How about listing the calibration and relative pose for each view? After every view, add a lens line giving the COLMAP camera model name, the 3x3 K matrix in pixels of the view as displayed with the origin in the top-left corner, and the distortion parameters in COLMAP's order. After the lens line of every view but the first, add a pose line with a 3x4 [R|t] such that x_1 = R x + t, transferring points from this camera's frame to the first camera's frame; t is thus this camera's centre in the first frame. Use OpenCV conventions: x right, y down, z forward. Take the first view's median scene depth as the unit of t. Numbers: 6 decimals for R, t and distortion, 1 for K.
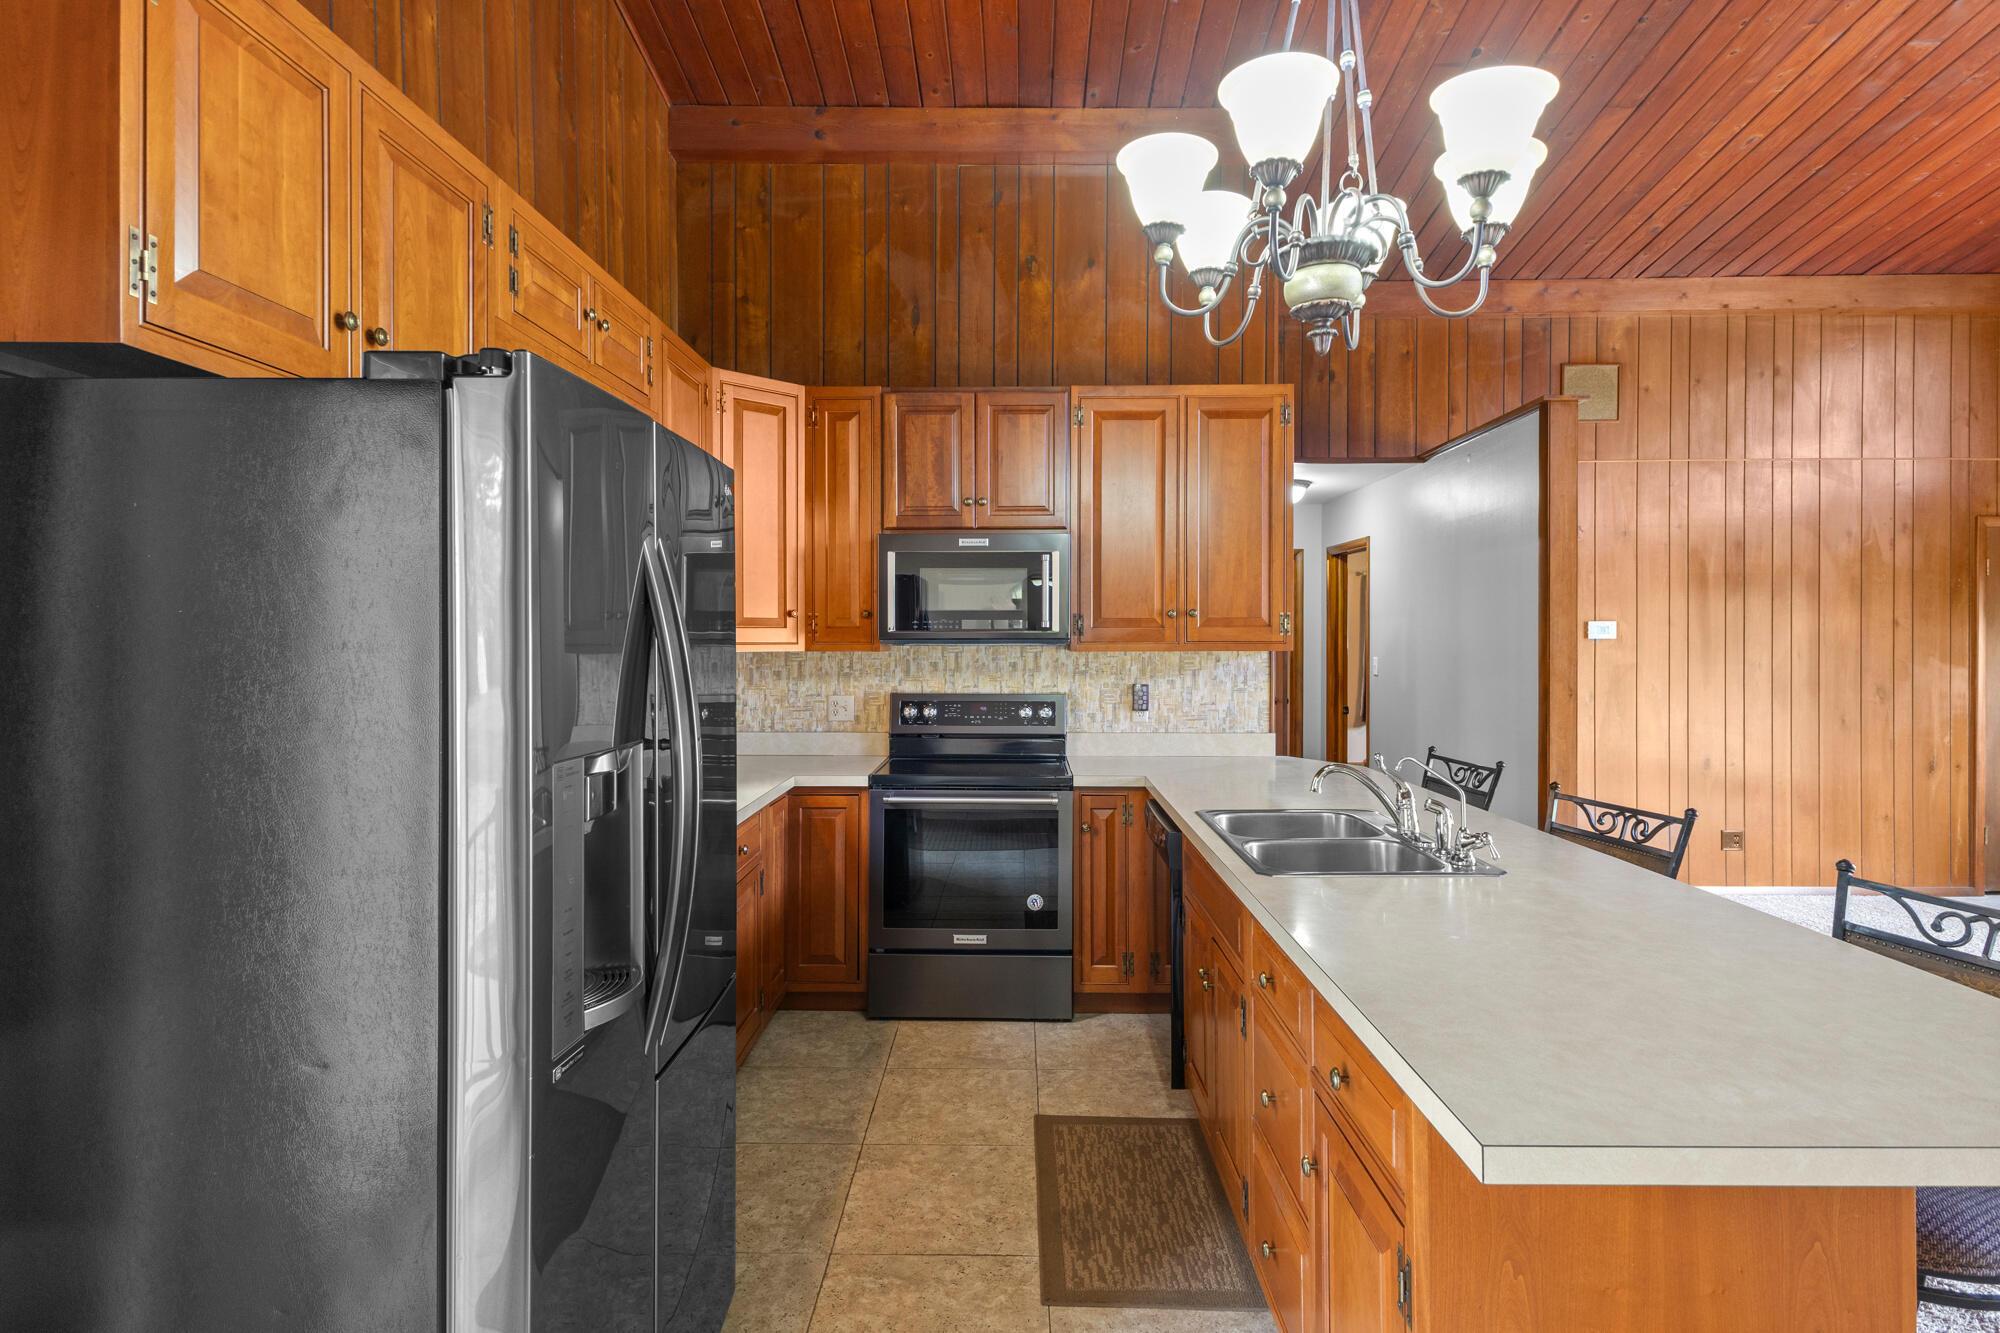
lens RADIAL K [[1045.6, 0, 1002.1], [0, 1045.6, 654.9], [0, 0, 1]] dist [0.016853, -0.000768]
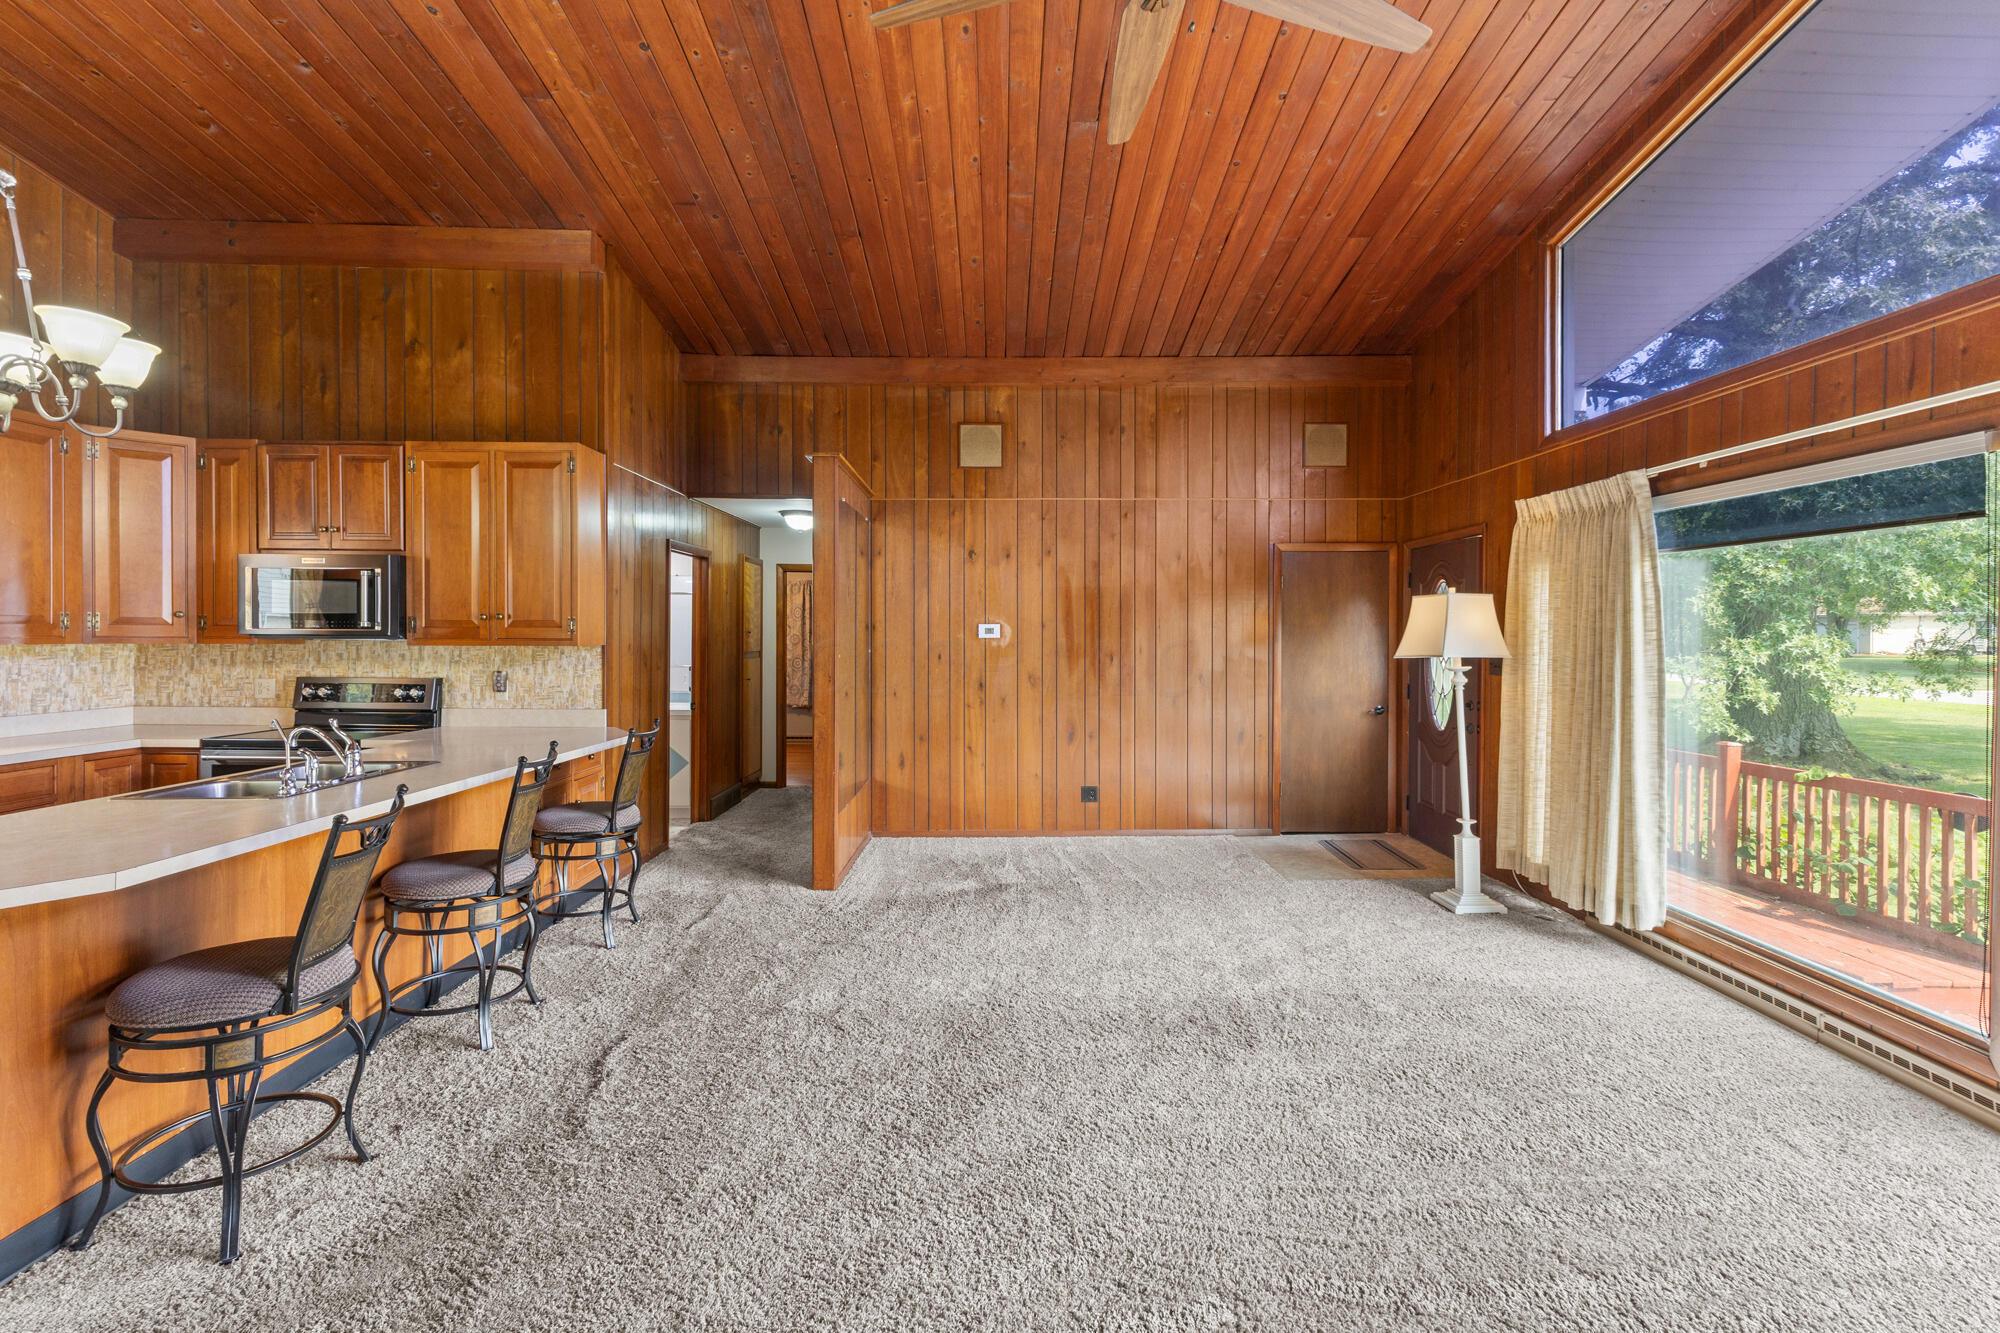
lens RADIAL K [[889.2, 0, 1000.6], [0, 889.2, 643.0], [0, 0, 1]] dist [0.020011, -0.003045]
pose [[0.999904, 0.005705, 0.012653, 0.735135], [-0.005694, 0.999983, -0.000904, -0.009021], [-0.012658, 0.000831, 0.999920, -0.114026]]
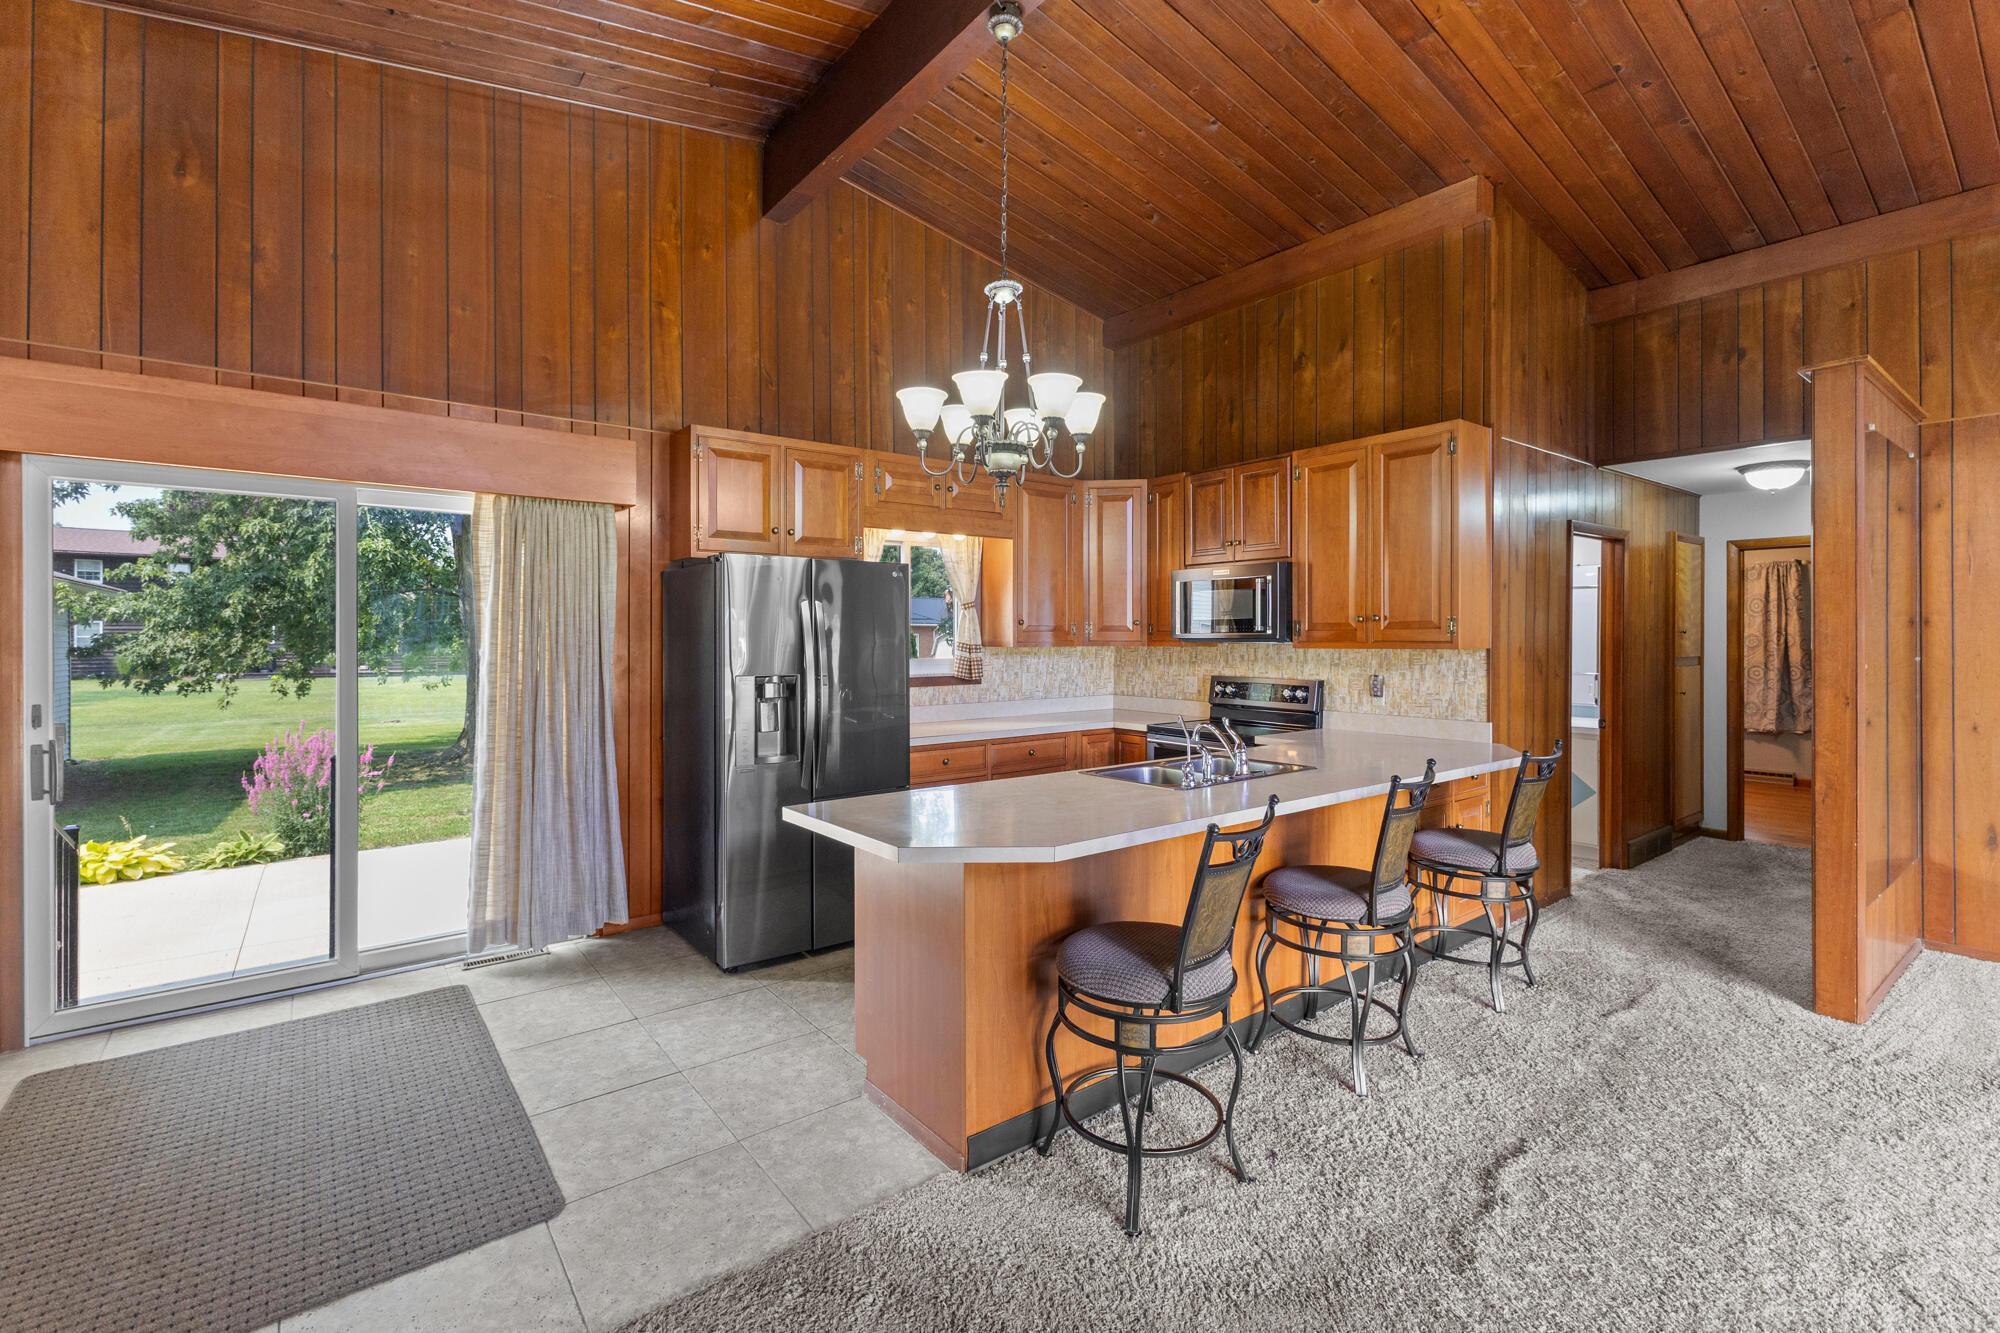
lens RADIAL K [[884.0, 0, 1007.8], [0, 884.0, 643.4], [0, 0, 1]] dist [0.011017, -0.003939]
pose [[0.622353, 0.005126, -0.782720, 0.680486], [-0.005843, 0.999981, 0.001904, -0.009121], [0.782715, 0.003388, 0.622371, 0.001935]]
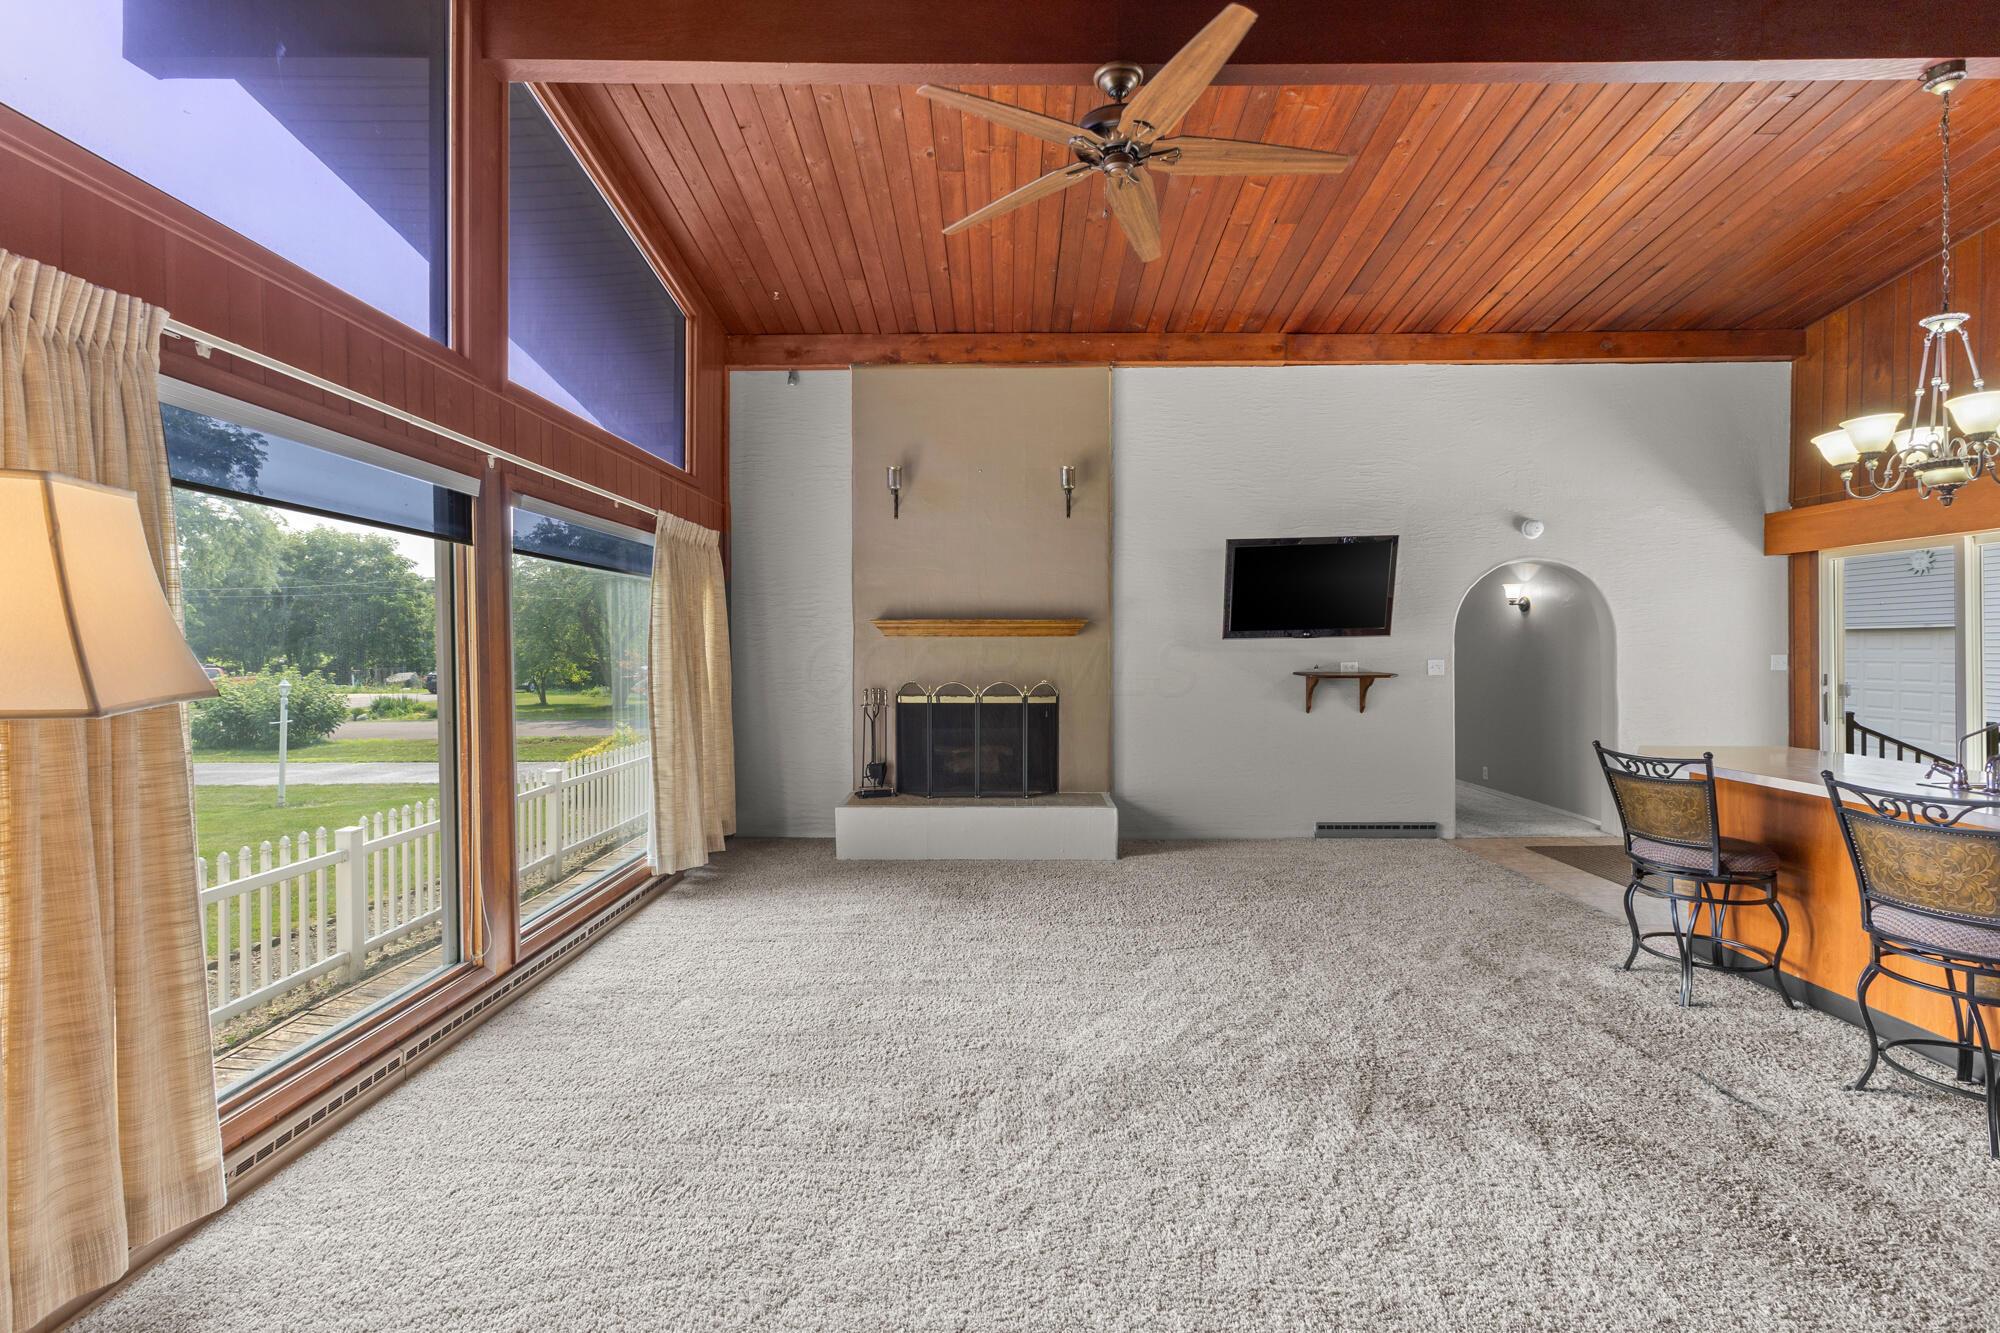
lens RADIAL K [[1184.5, 0, 1006.2], [0, 1184.5, 637.6], [0, 0, 1]] dist [-0.000430, -0.011432]
pose [[-0.999927, 0.004250, -0.011292, 0.961440], [0.004286, 0.999986, -0.003191, -0.011550], [0.011278, -0.003239, -0.999931, 1.602769]]
